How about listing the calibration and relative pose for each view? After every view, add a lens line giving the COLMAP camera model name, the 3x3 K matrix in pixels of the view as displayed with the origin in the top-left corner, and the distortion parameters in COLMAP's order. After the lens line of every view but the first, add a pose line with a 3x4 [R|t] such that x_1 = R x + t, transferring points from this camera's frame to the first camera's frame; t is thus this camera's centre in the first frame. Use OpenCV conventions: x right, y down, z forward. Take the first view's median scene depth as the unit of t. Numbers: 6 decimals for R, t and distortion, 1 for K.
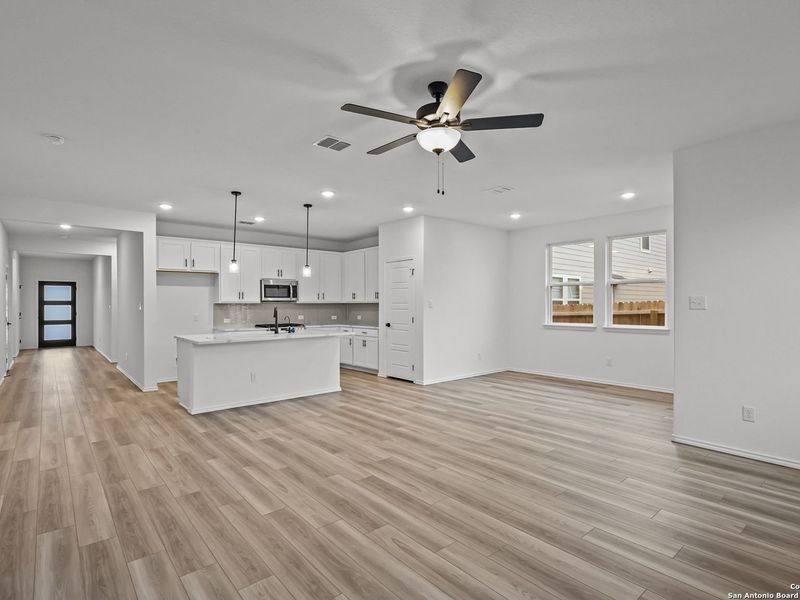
lens RADIAL K [[413.7, 0, 395.1], [0, 413.7, 303.8], [0, 0, 1]] dist [-0.003669, 0.001357]
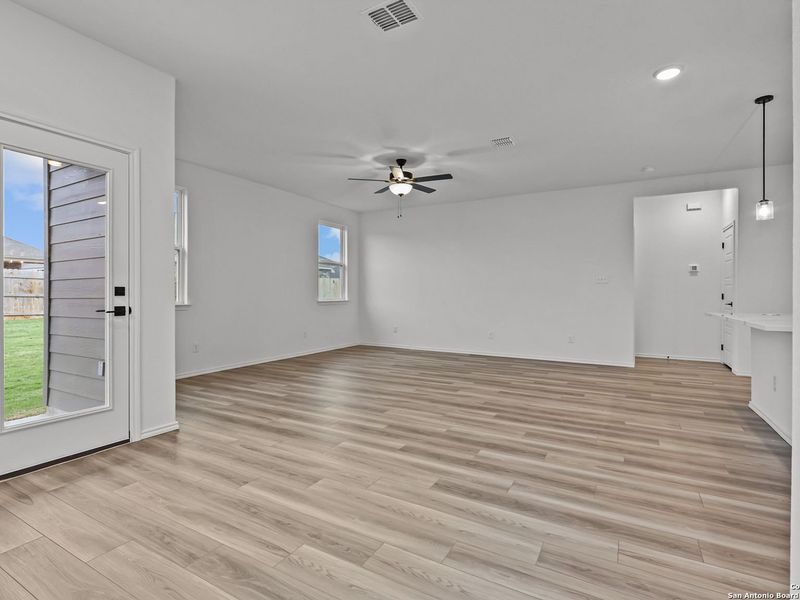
lens RADIAL K [[413.7, 0, 392.0], [0, 413.7, 296.4], [0, 0, 1]] dist [-0.003669, 0.001357]
pose [[-0.940378, 0.002763, -0.340119, 0.507253], [0.001303, 0.999989, 0.004518, 0.058534], [0.340128, 0.003806, -0.940371, 1.779212]]
